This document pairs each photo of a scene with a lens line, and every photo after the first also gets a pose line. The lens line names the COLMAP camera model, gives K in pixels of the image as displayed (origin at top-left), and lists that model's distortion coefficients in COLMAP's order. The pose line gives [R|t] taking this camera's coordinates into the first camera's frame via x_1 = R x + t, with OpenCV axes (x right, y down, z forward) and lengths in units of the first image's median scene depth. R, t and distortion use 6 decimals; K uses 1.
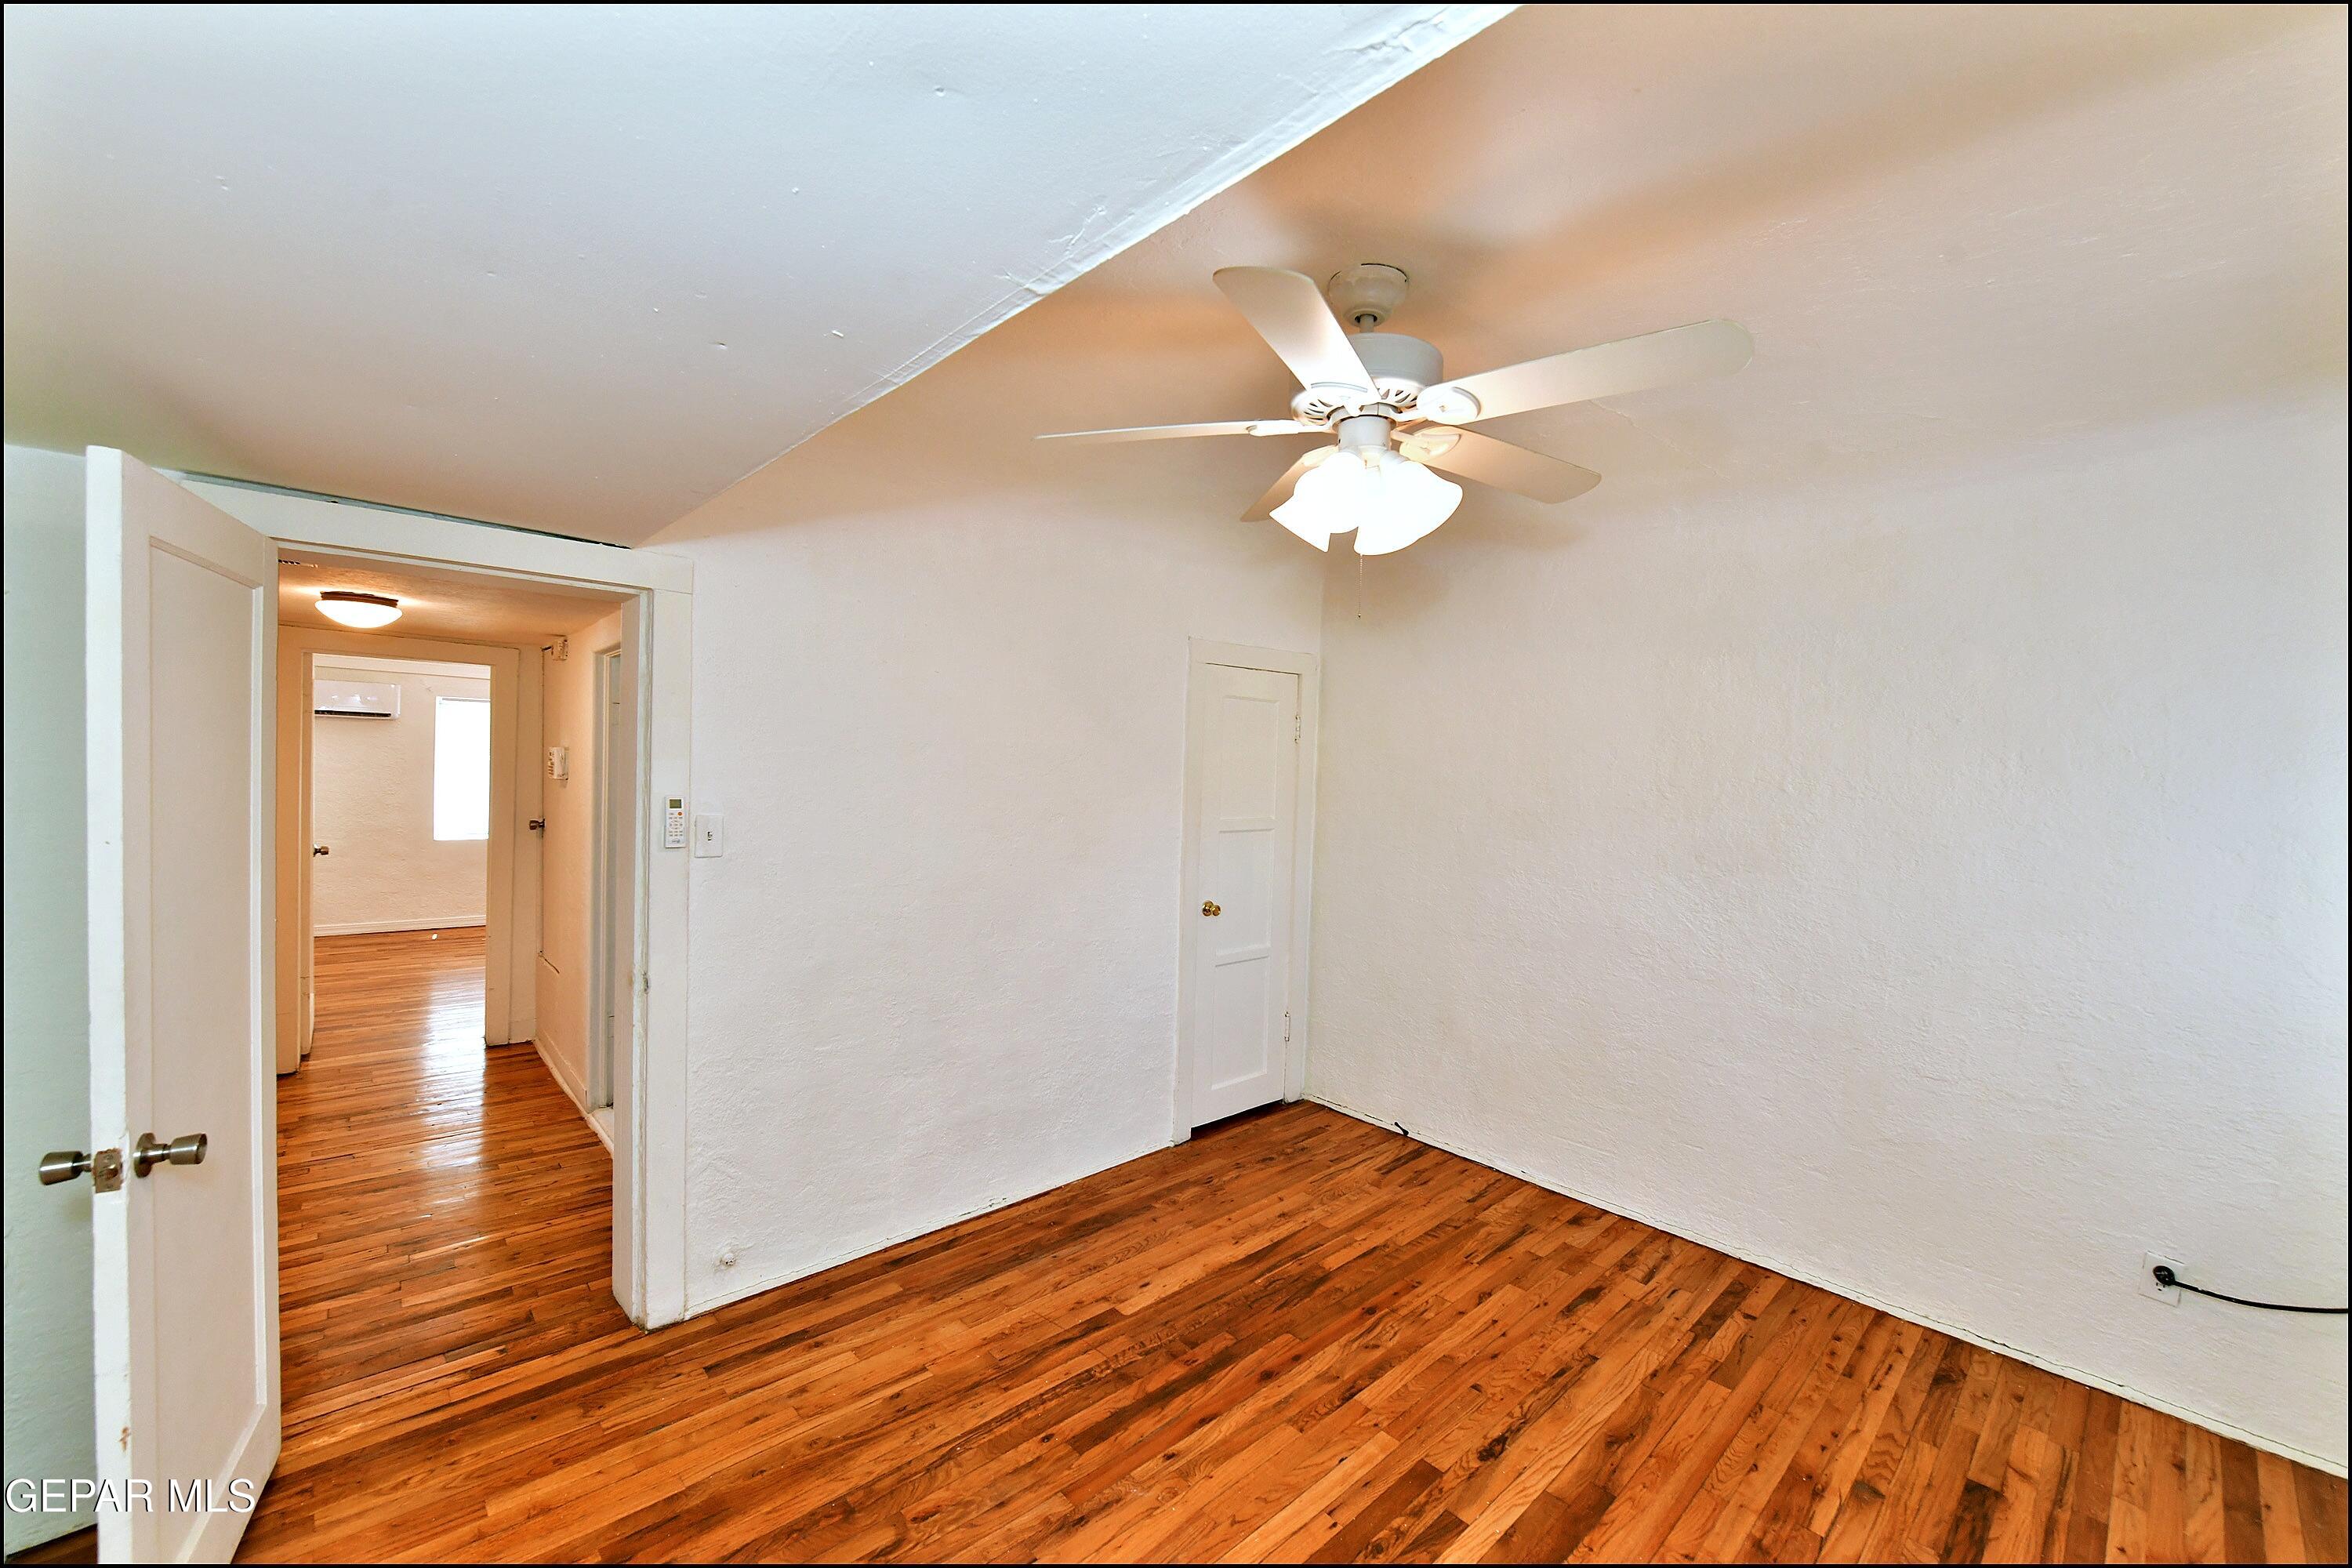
lens RADIAL K [[930.6, 0, 1186.4], [0, 930.6, 769.1], [0, 0, 1]] dist [-0.007495, -0.000888]
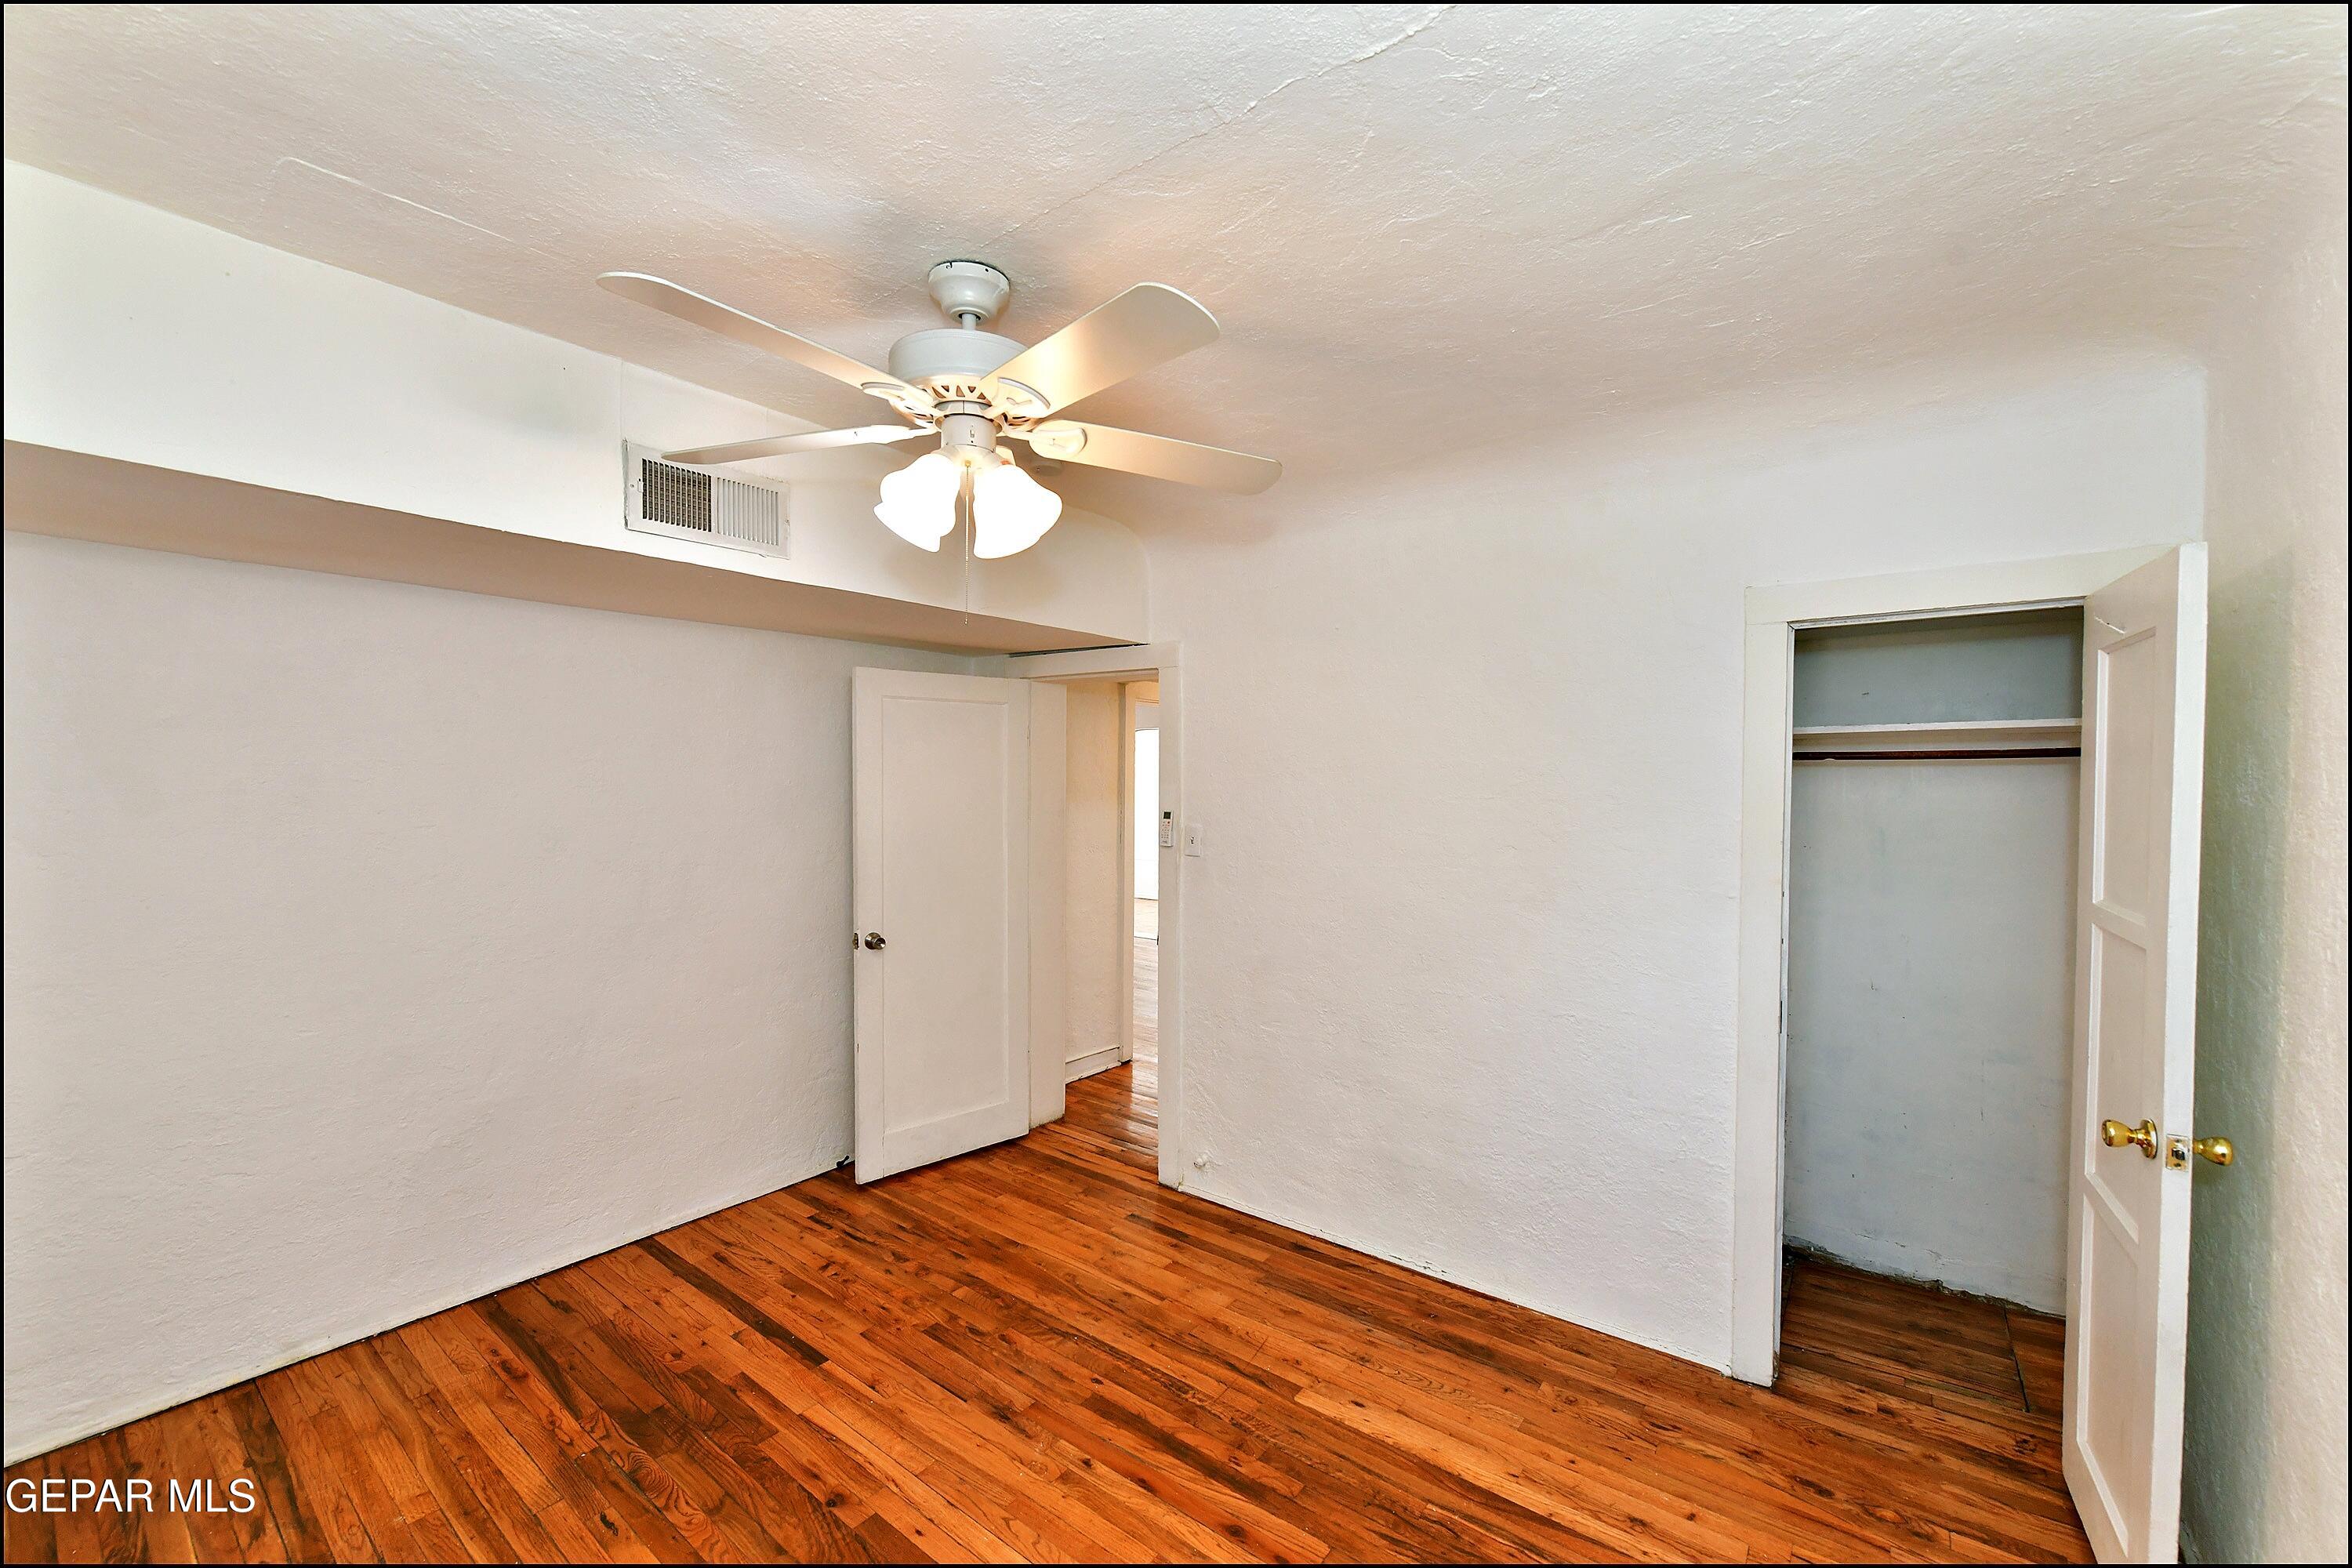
lens RADIAL K [[930.6, 0, 1173.1], [0, 930.6, 802.6], [0, 0, 1]] dist [-0.007495, -0.000888]
pose [[0.163792, -0.002243, -0.986492, 0.825035], [-0.007977, 0.999962, -0.003598, 0.024516], [0.986463, 0.008458, 0.163767, 0.768758]]
